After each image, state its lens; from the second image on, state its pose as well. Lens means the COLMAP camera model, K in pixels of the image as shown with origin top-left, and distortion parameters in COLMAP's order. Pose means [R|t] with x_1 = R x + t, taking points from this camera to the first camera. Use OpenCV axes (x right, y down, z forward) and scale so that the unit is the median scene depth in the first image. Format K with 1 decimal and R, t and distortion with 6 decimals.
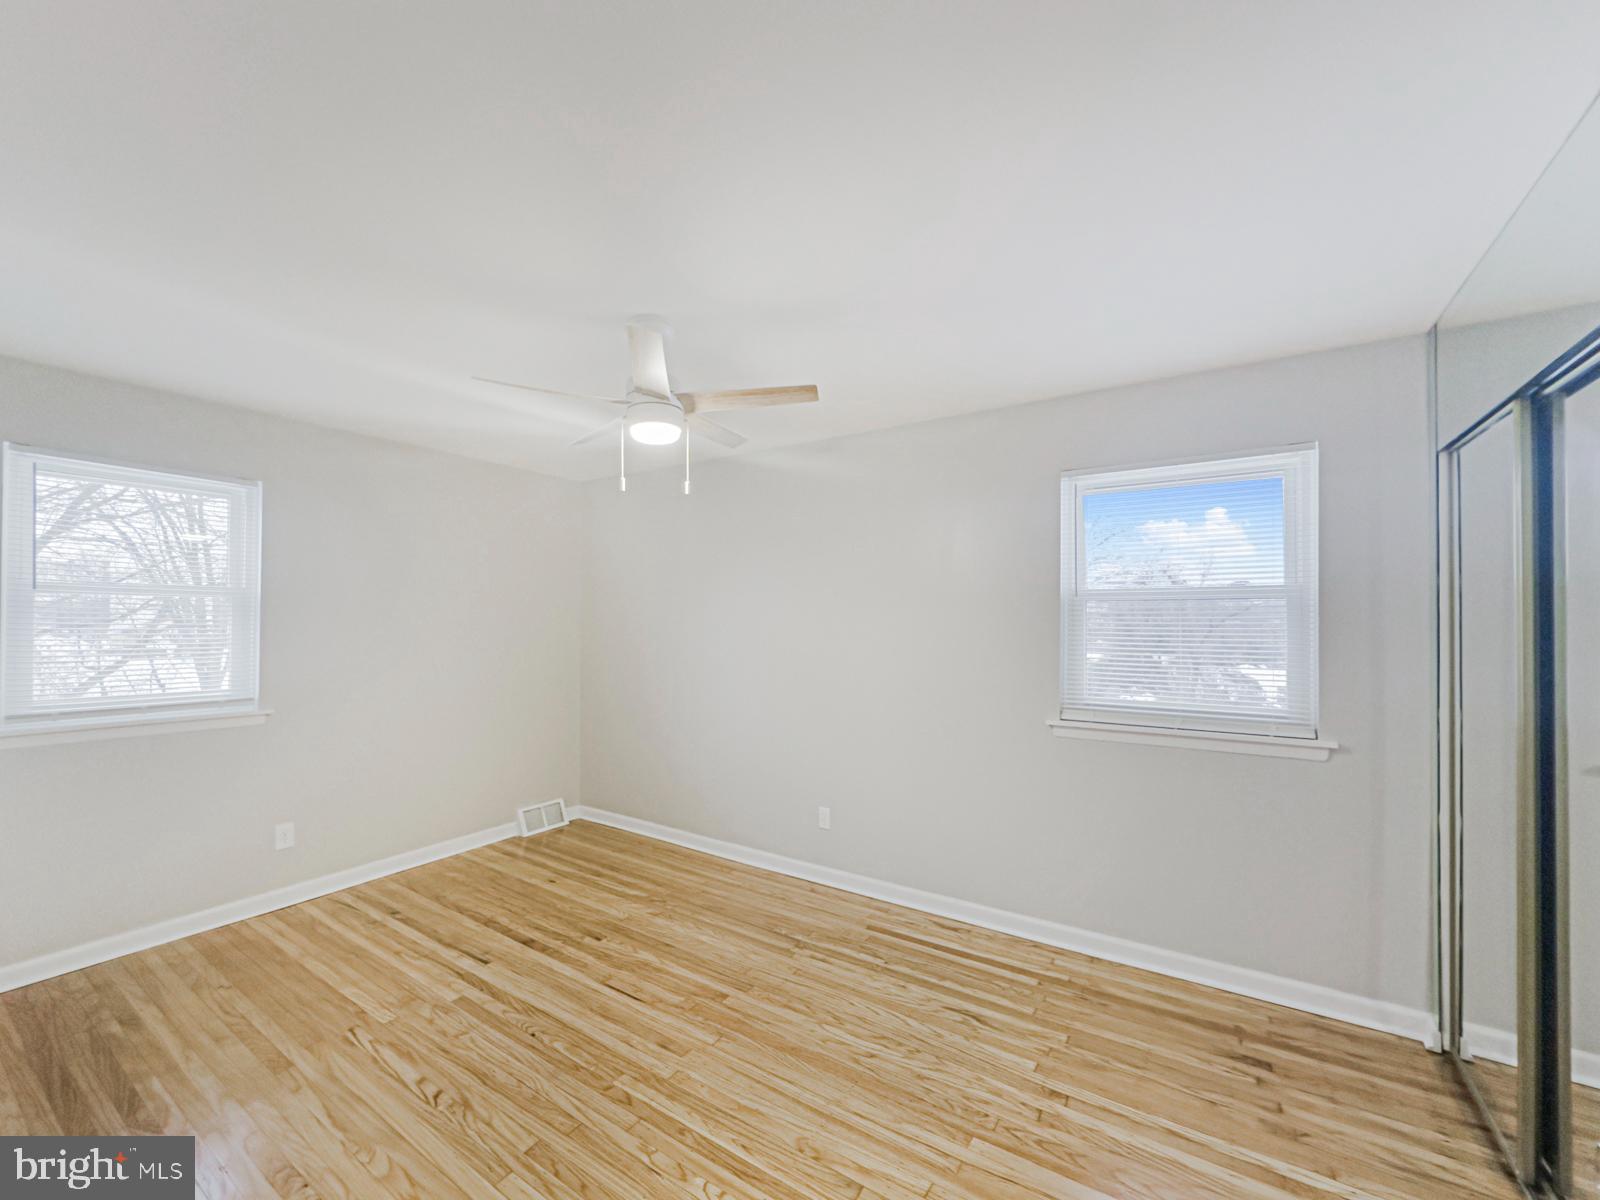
lens RADIAL K [[643.0, 0, 797.5], [0, 643.0, 603.3], [0, 0, 1]] dist [0.000785, 0.000603]
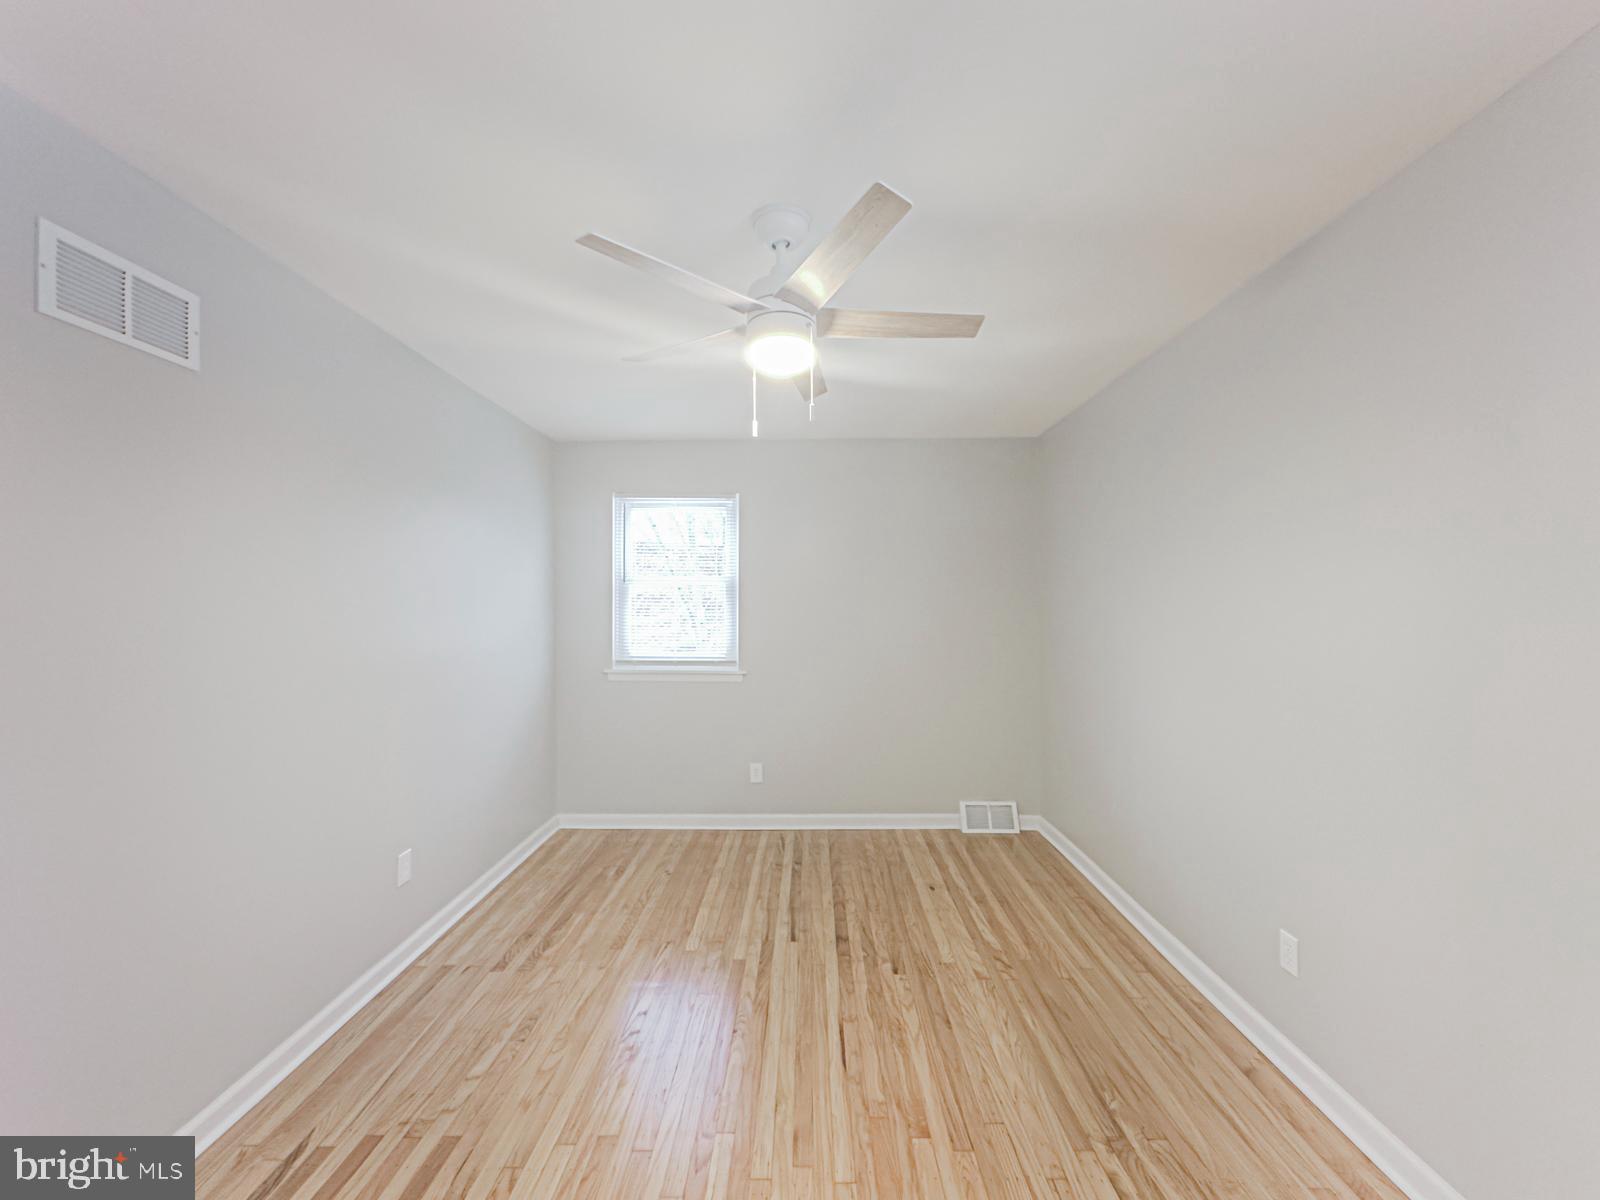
lens RADIAL K [[643.0, 0, 797.5], [0, 643.0, 603.3], [0, 0, 1]] dist [0.000785, 0.000603]
pose [[0.540635, -0.008060, -0.841219, 0.347421], [0.027043, 0.999604, 0.007802, 0.025839], [0.840822, -0.026967, 0.540639, 0.454278]]
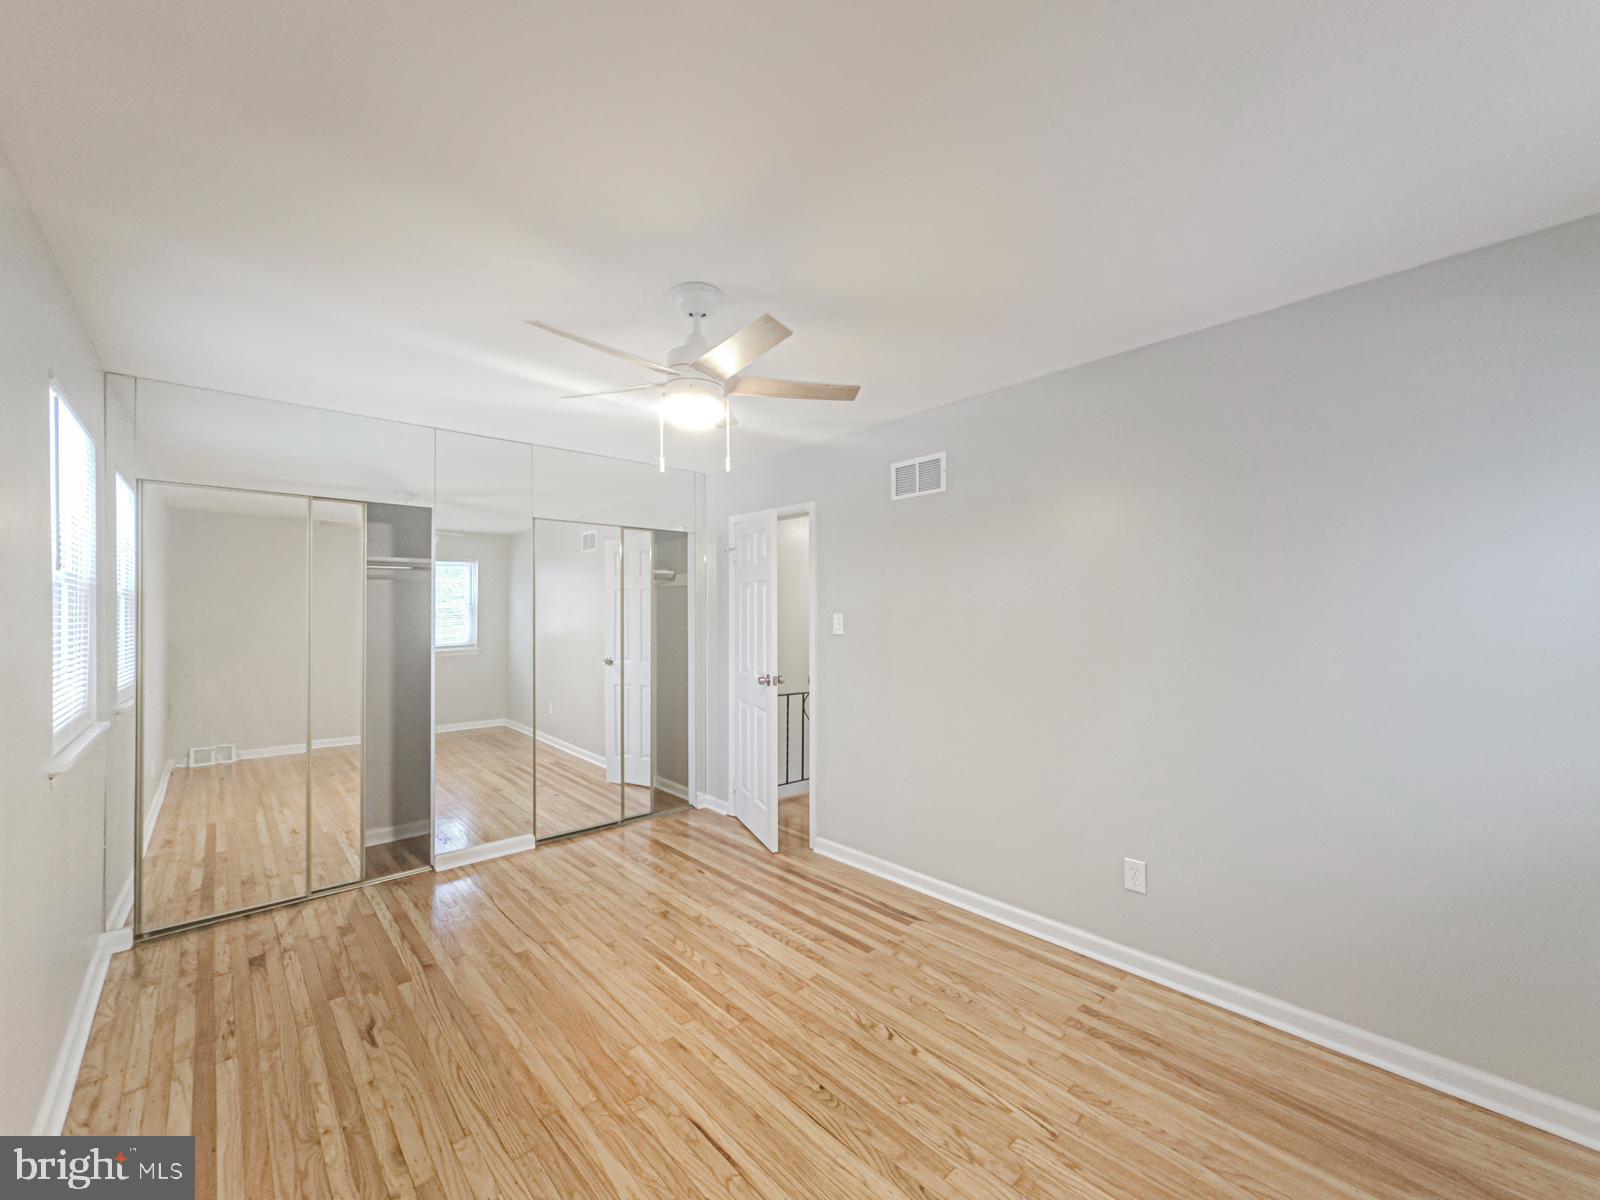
lens RADIAL K [[653.8, 0, 798.8], [0, 653.8, 617.9], [0, 0, 1]] dist [0.000104, 0.000080]
pose [[-0.968292, 0.002350, 0.249808, -0.469634], [-0.003347, 0.999744, -0.022377, 0.048880], [-0.249797, -0.022503, -0.968037, 1.461017]]
